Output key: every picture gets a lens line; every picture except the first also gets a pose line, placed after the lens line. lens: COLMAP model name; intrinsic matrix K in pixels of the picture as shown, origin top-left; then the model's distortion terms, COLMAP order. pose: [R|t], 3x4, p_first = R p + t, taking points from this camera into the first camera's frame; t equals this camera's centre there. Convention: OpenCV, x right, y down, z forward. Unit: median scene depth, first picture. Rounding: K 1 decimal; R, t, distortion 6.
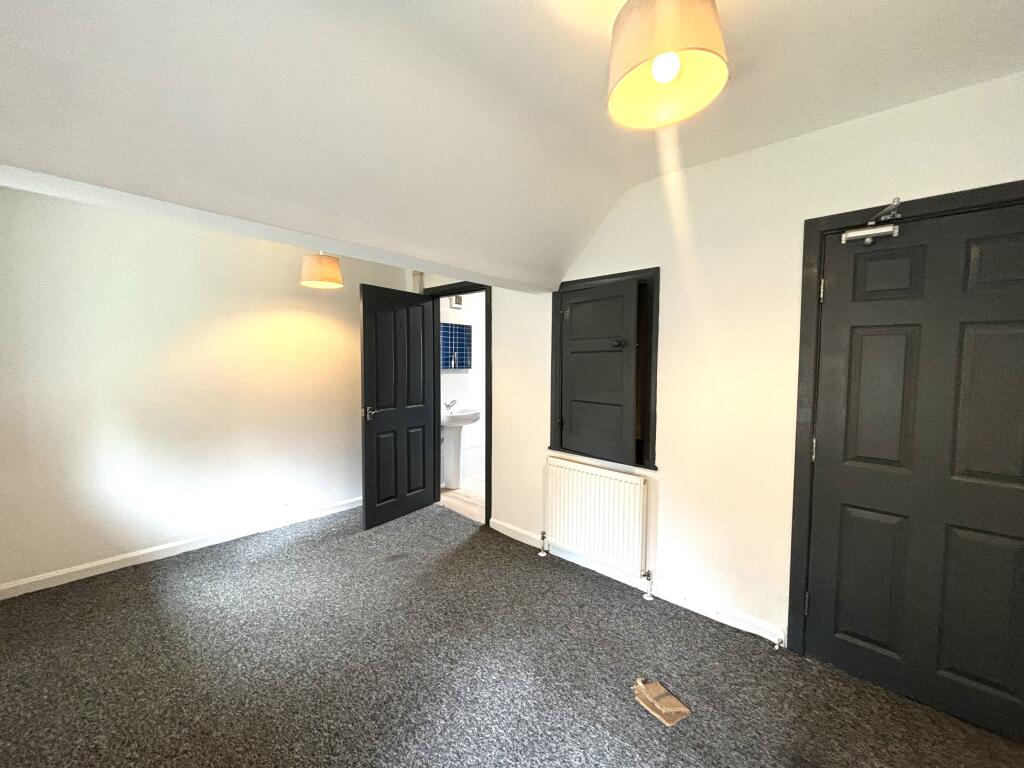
lens RADIAL K [[414.4, 0, 512.0], [0, 414.4, 384.0], [0, 0, 1]] dist [0.001351, 0.000075]
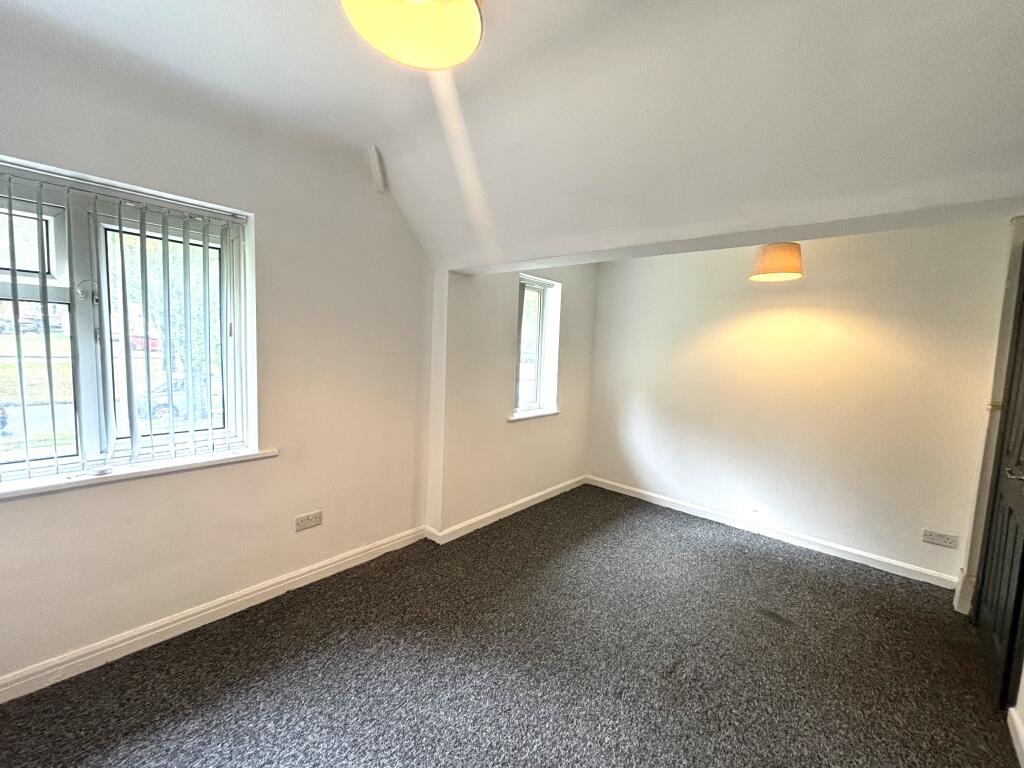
lens RADIAL K [[414.4, 0, 512.0], [0, 414.4, 384.0], [0, 0, 1]] dist [0.001351, 0.000075]
pose [[0.025687, 0.080885, -0.996392, 0.458500], [-0.102657, 0.991665, 0.077855, -0.021927], [0.994385, 0.100286, 0.033776, 0.460006]]
